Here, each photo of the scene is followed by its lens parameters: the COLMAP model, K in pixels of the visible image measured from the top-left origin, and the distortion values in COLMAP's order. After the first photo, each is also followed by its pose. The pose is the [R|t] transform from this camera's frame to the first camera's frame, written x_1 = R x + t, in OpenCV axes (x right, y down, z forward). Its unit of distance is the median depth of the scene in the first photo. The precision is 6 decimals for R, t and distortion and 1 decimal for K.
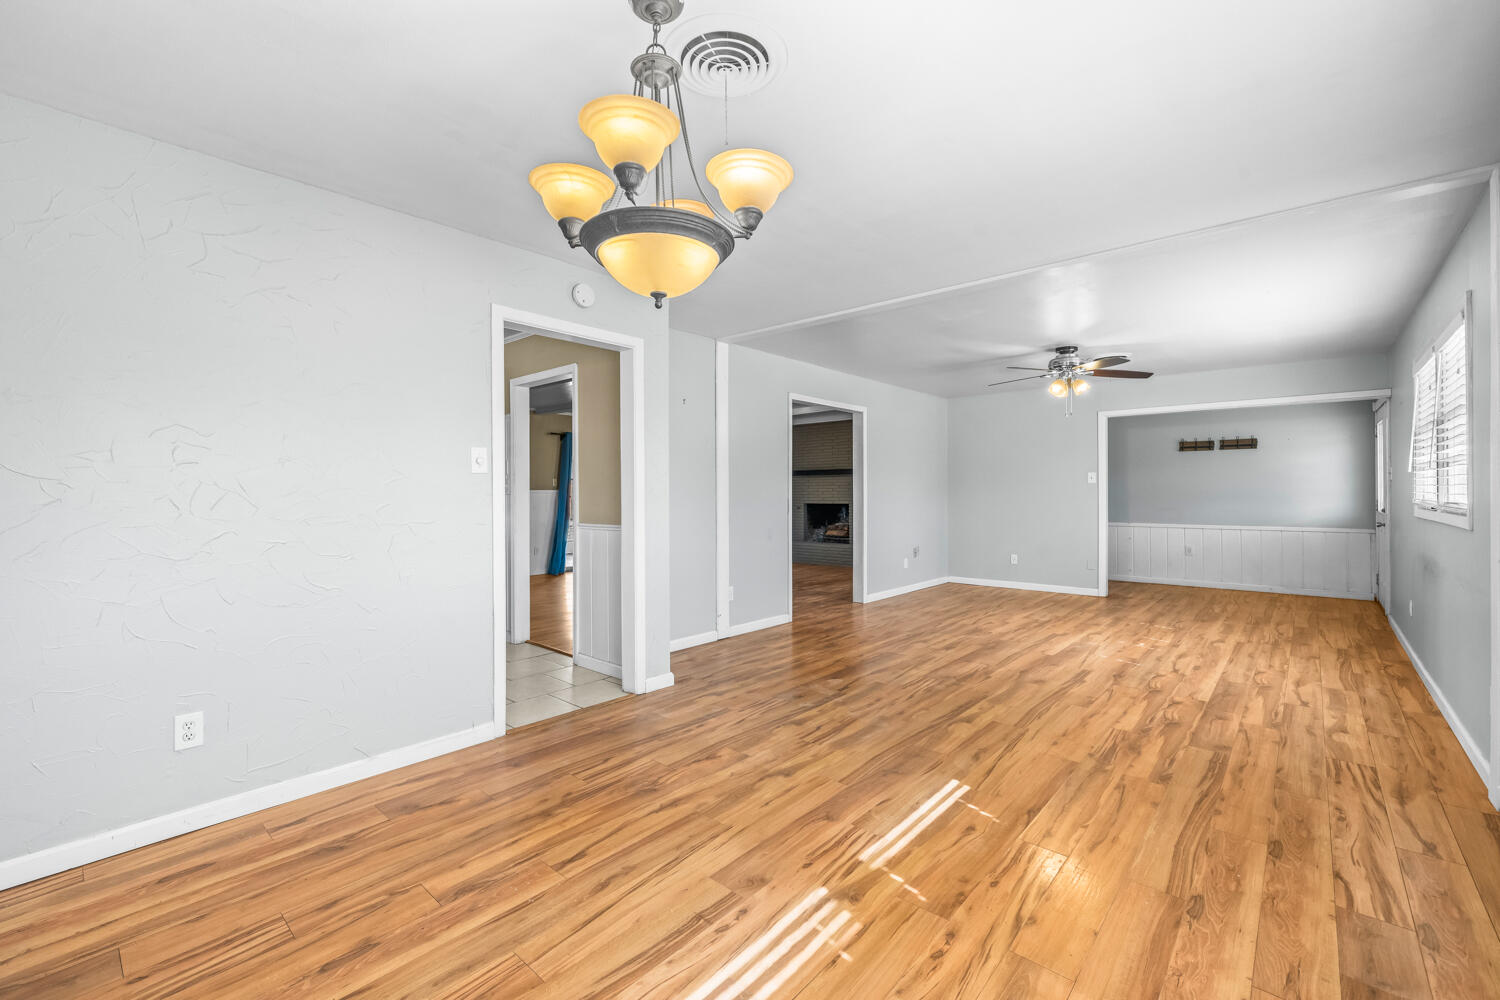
lens RADIAL K [[635.8, 0, 748.1], [0, 635.8, 495.6], [0, 0, 1]] dist [0.000853, 0.000069]
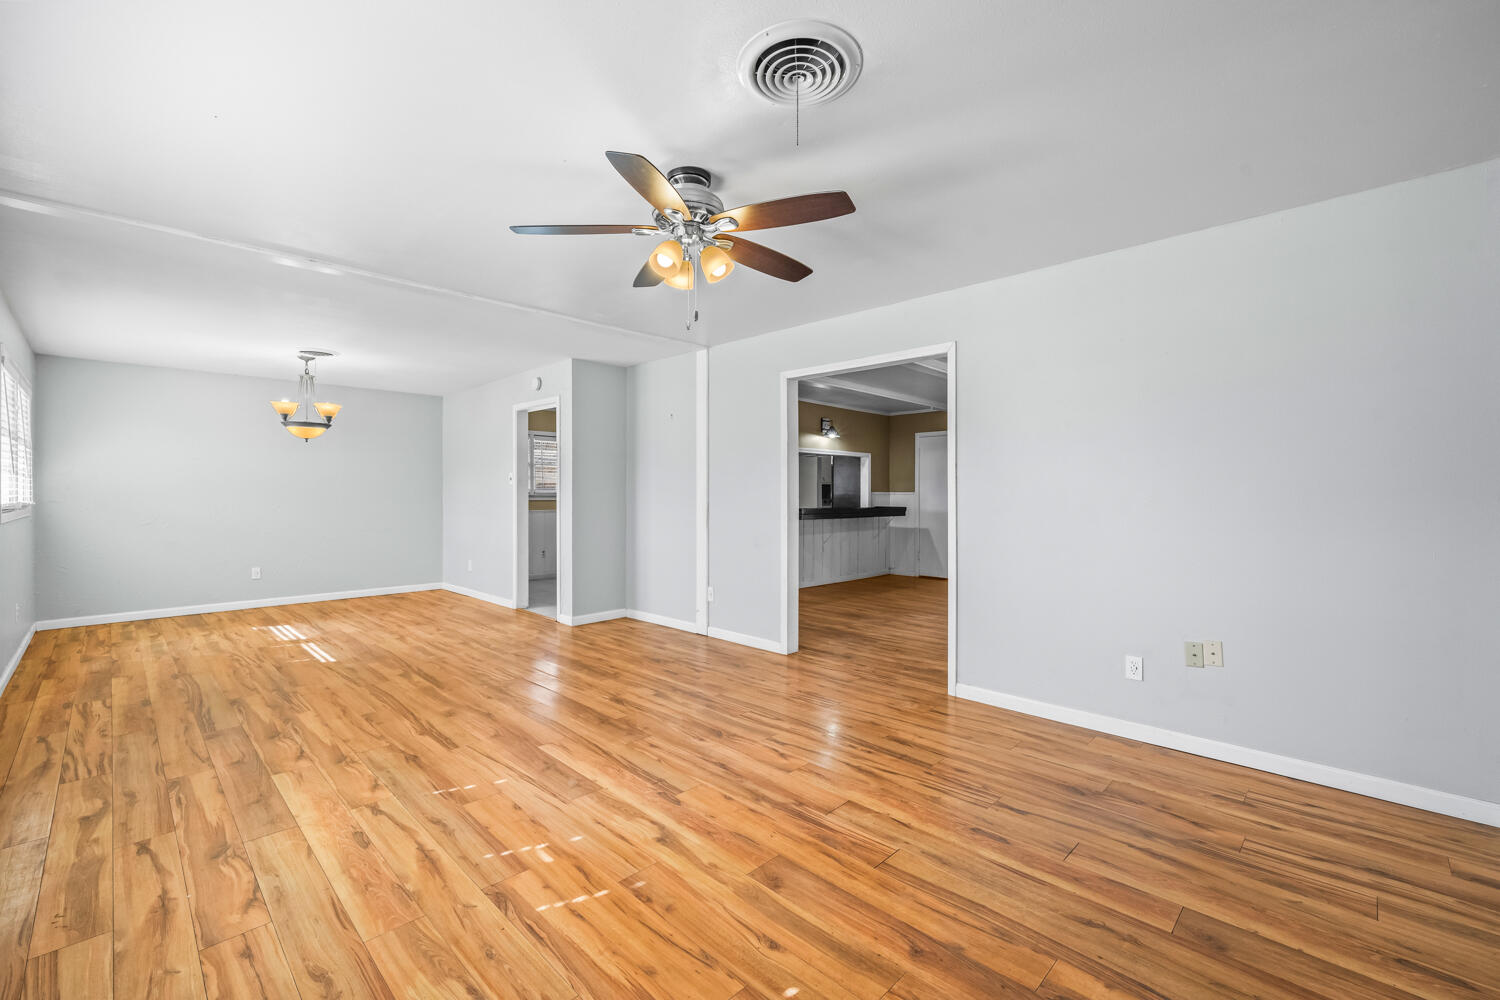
lens RADIAL K [[635.8, 0, 750.6], [0, 635.8, 498.7], [0, 0, 1]] dist [0.000853, 0.000069]
pose [[-0.059814, 0.009042, -0.998169, 1.615338], [-0.002777, 0.999954, 0.009224, -0.022105], [0.998206, 0.003324, -0.059786, 1.805495]]
